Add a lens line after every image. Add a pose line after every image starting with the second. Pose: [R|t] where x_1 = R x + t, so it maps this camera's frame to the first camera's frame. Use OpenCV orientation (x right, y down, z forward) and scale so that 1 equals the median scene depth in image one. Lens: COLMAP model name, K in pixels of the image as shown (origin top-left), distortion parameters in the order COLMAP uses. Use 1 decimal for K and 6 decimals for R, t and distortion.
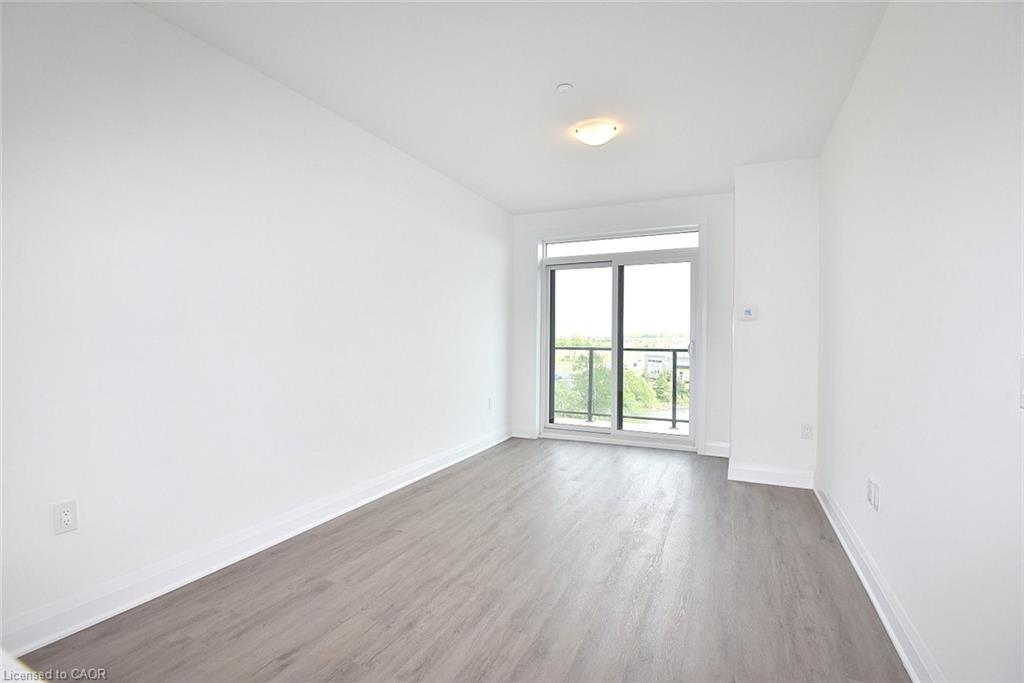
lens RADIAL K [[467.0, 0, 507.6], [0, 467.0, 339.1], [0, 0, 1]] dist [-0.009482, -0.023698]
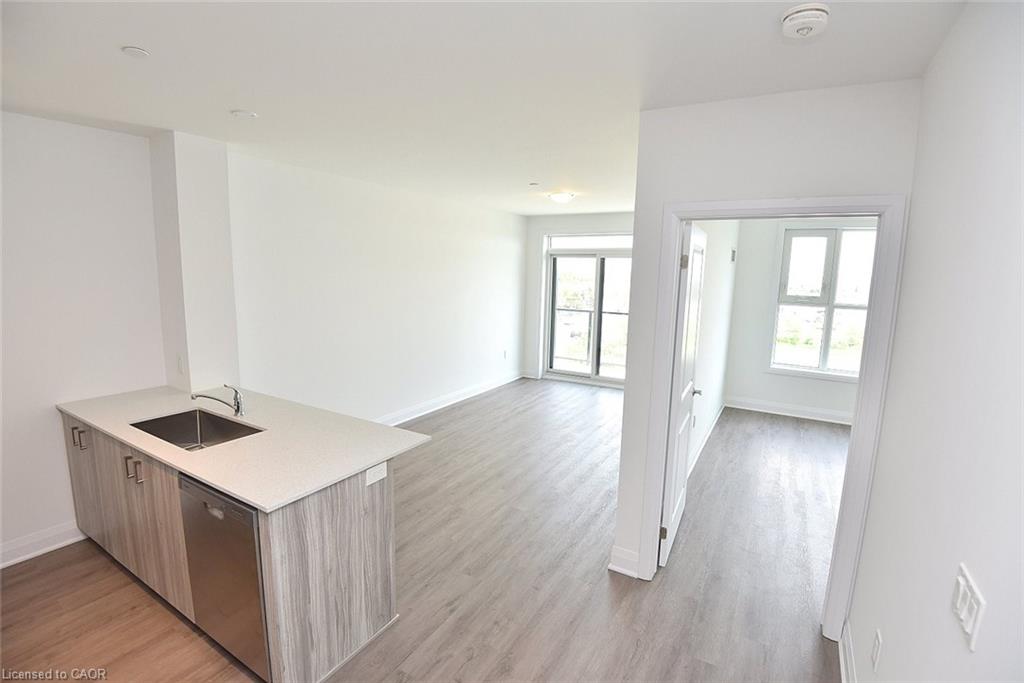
lens RADIAL K [[465.7, 0, 512.0], [0, 465.7, 341.5], [0, 0, 1]] dist [0.000233, 0.000152]
pose [[0.995279, 0.028207, -0.092863, 0.173193], [-0.013994, 0.988543, 0.150287, -0.181236], [0.096039, -0.148278, 0.984271, -0.632967]]
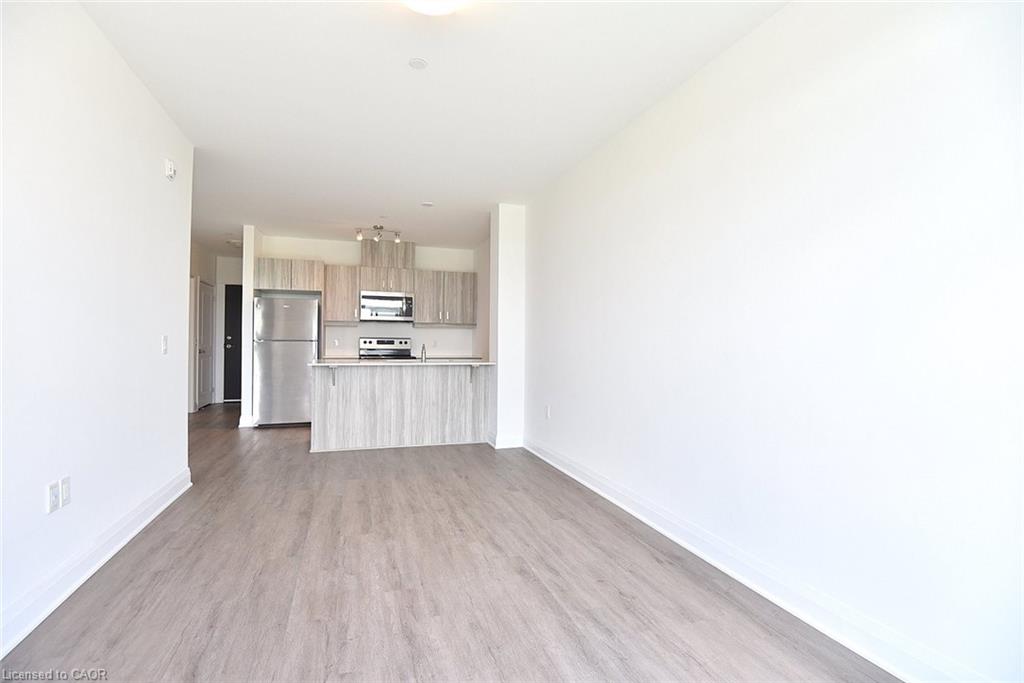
lens RADIAL K [[467.0, 0, 507.6], [0, 467.0, 339.1], [0, 0, 1]] dist [-0.009482, -0.023698]
pose [[-0.719678, -0.019214, -0.694043, 0.494750], [-0.020814, 0.999765, -0.006095, 0.013226], [0.693996, 0.010059, -0.719908, 1.420869]]
